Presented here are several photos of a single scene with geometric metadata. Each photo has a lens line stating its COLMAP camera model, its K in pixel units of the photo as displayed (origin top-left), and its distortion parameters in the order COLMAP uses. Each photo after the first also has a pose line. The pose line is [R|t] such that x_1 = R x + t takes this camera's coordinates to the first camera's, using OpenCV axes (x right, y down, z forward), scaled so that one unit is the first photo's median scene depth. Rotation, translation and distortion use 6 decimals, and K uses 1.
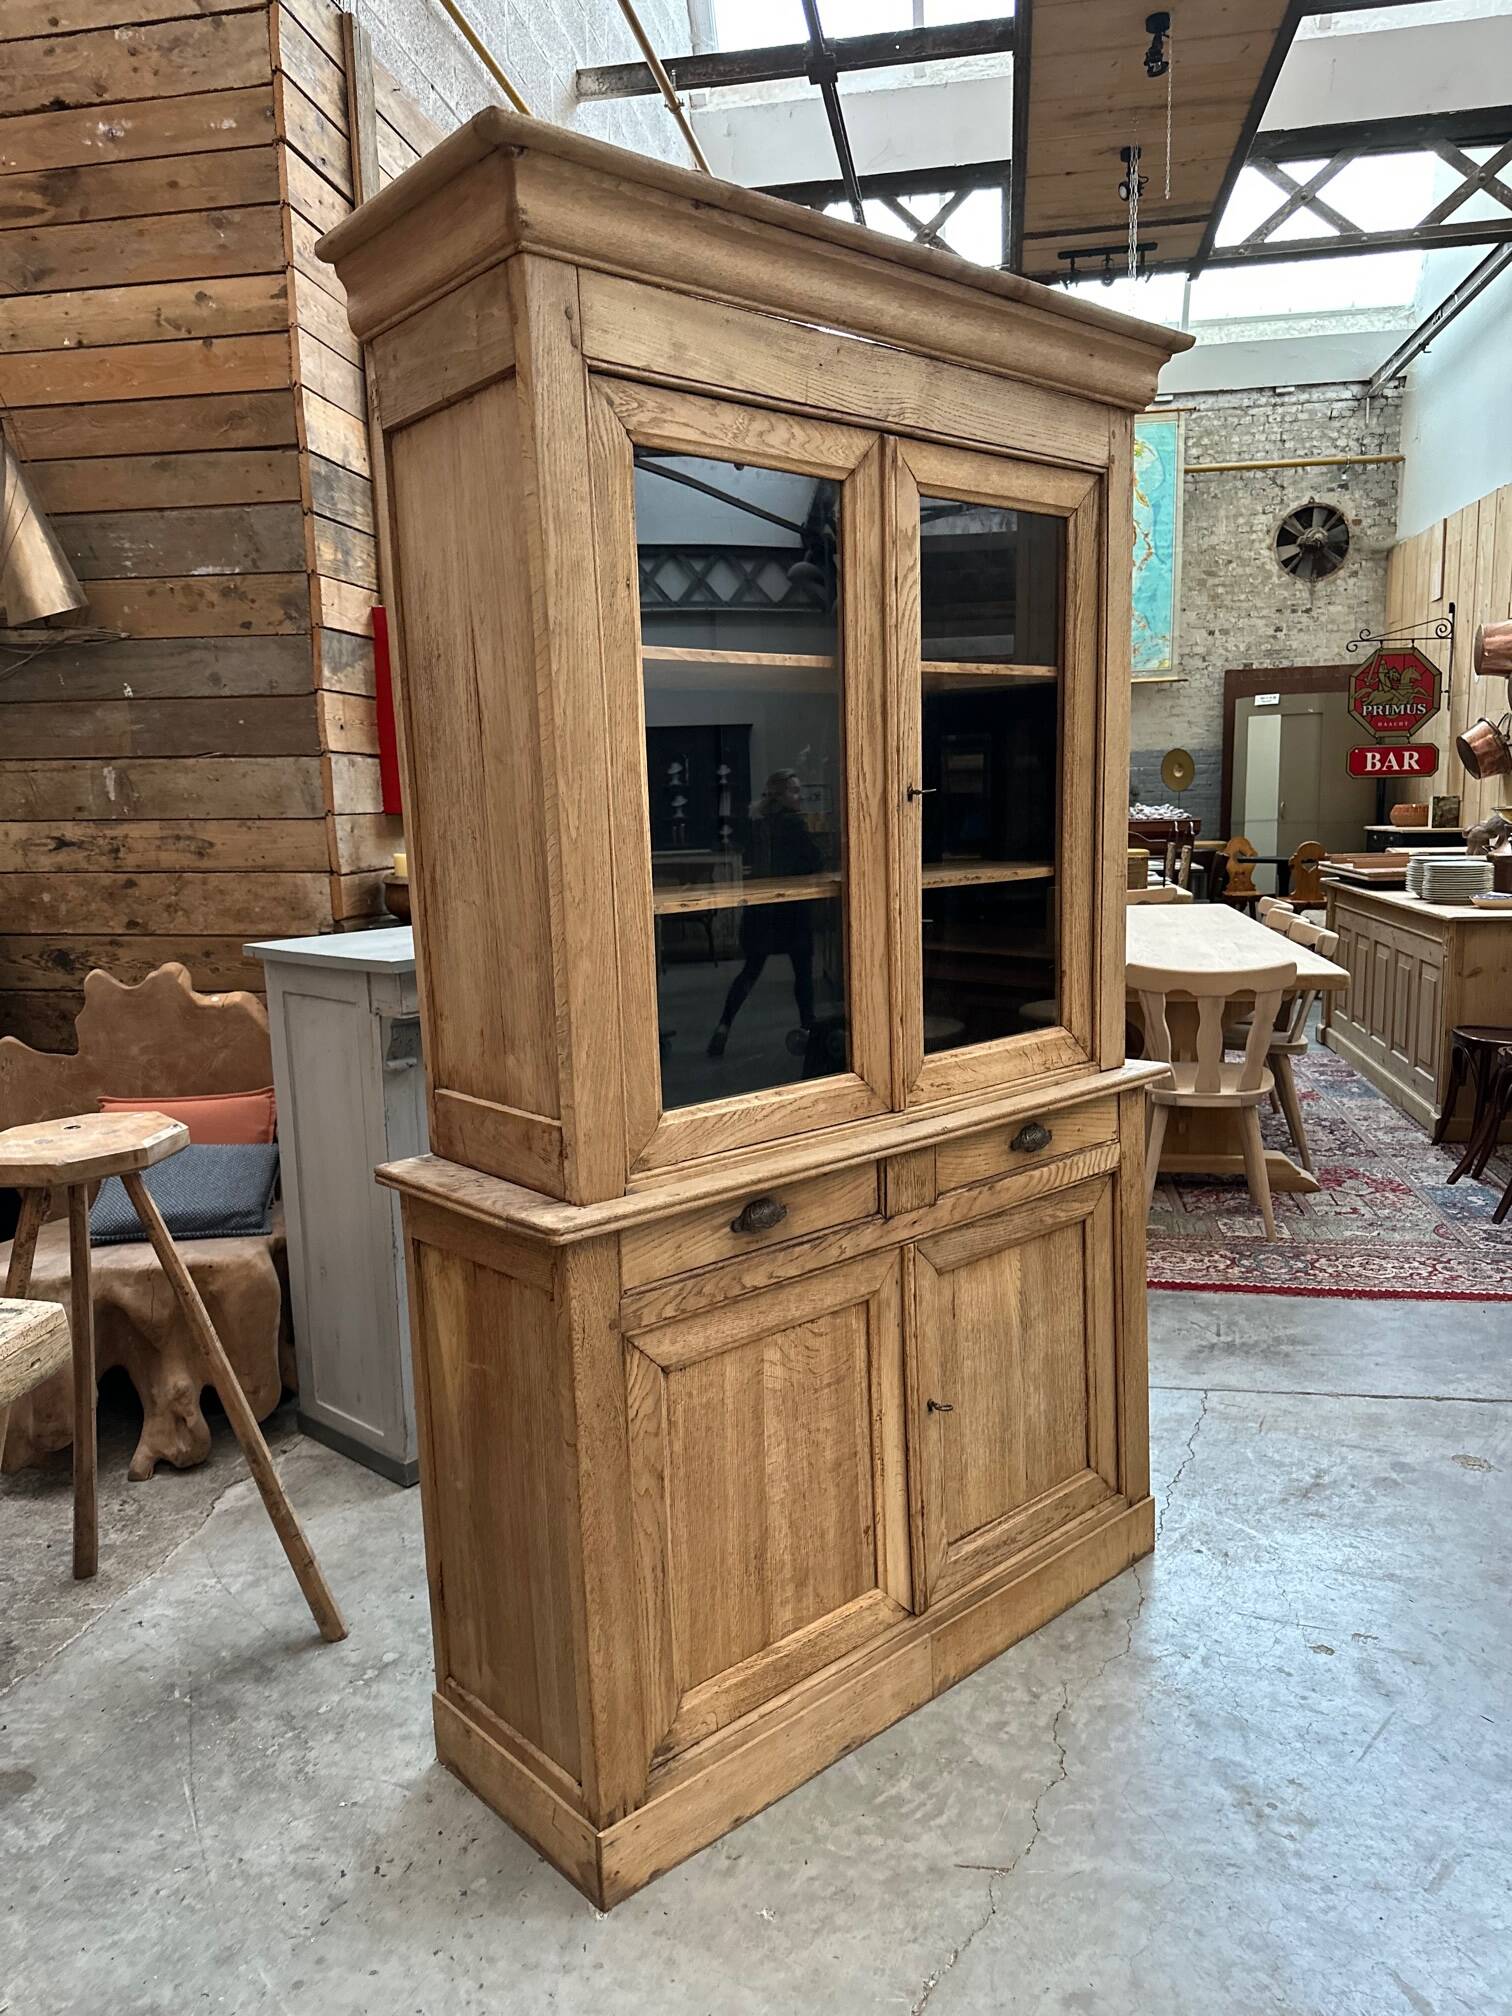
lens RADIAL K [[1416.6, 0, 744.5], [0, 1416.6, 1009.5], [0, 0, 1]] dist [0.025937, -0.030638]
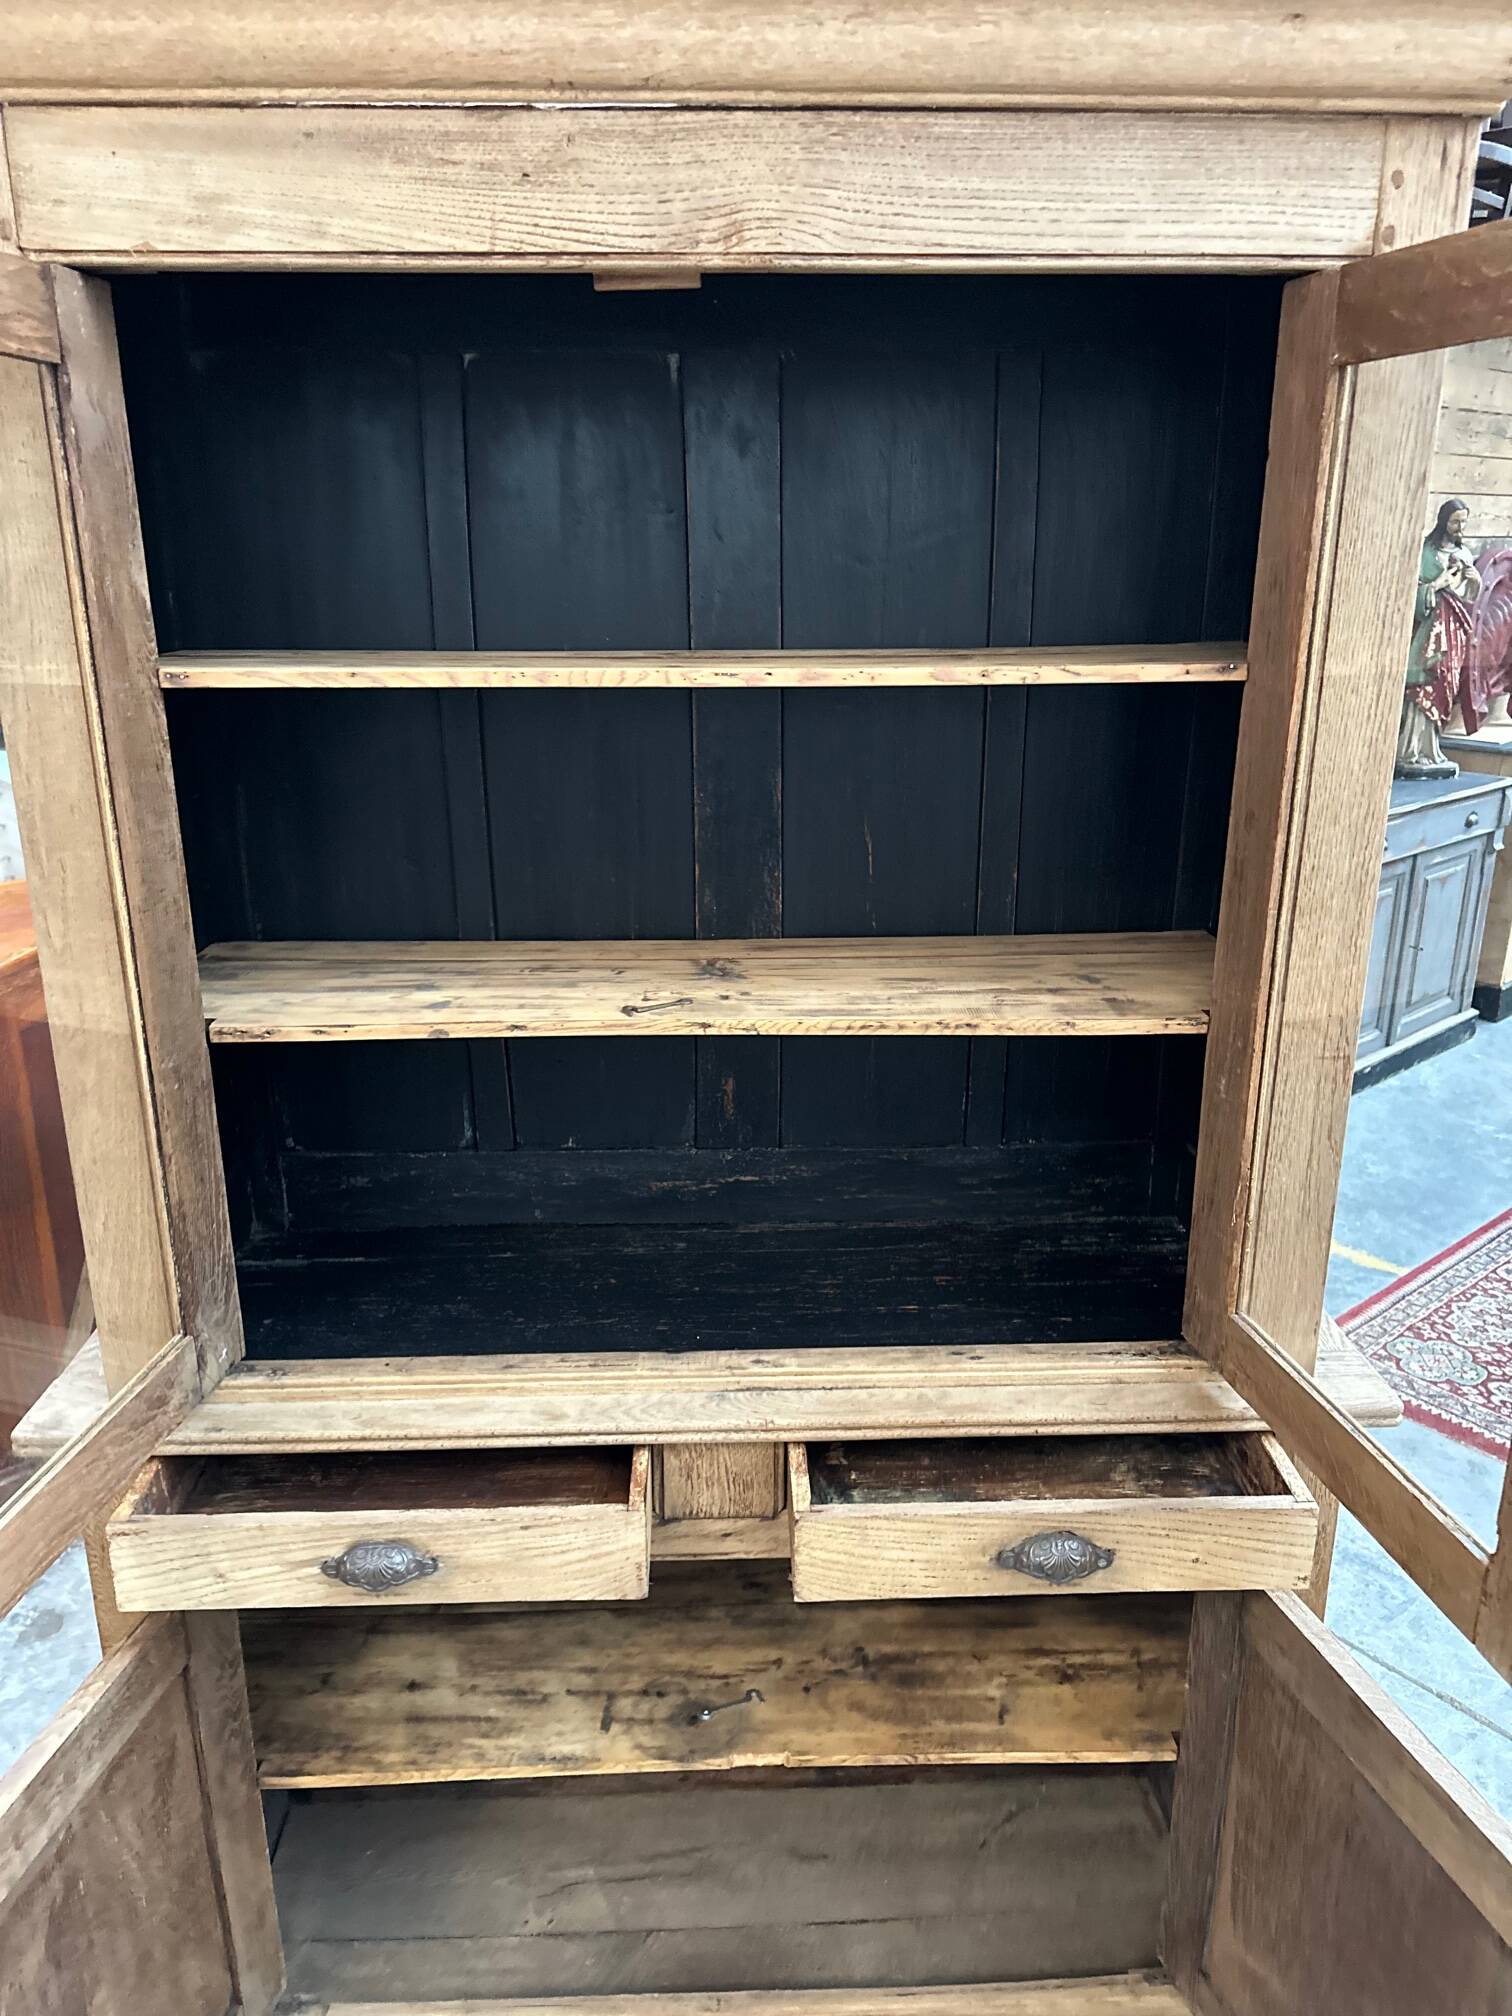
lens RADIAL K [[1416.6, 0, 757.9], [0, 1416.6, 991.6], [0, 0, 1]] dist [0.025937, -0.030638]
pose [[0.770955, 0.218617, -0.598193, 0.474337], [-0.117058, 0.971880, 0.204320, -0.232155], [0.626039, -0.087498, 0.774867, 0.519399]]
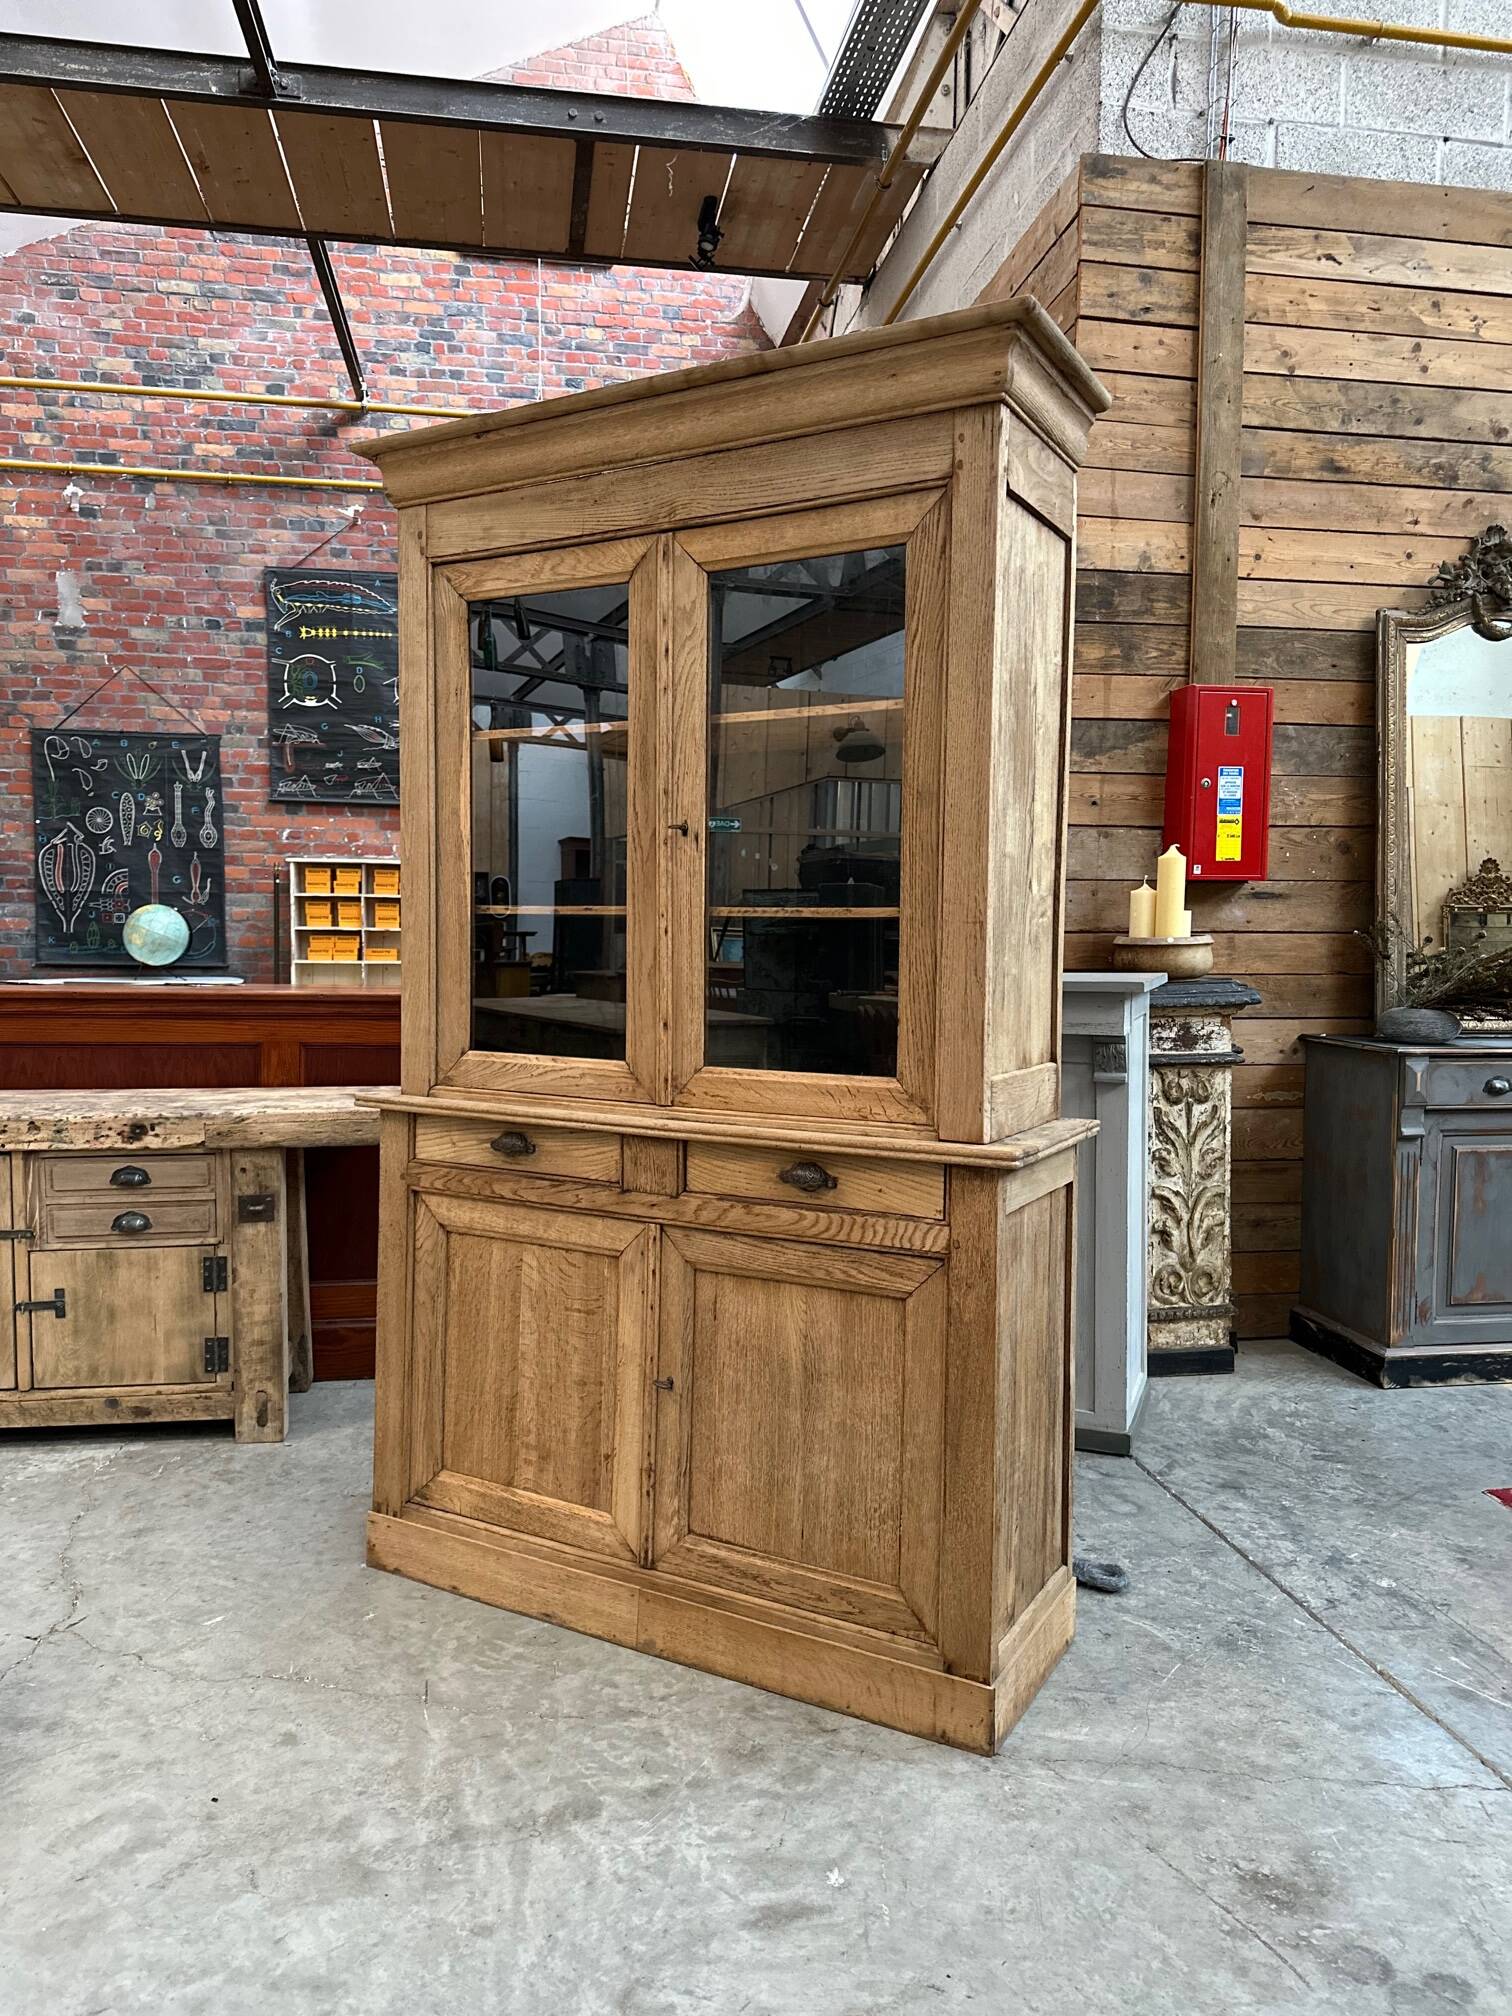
lens RADIAL K [[1416.6, 0, 754.4], [0, 1416.6, 1001.5], [0, 0, 1]] dist [0.025937, -0.030638]
pose [[0.330390, 0.082979, -0.940190, 1.199233], [-0.161345, 0.986431, 0.030363, -0.057702], [0.929952, 0.141663, 0.339295, 0.670661]]
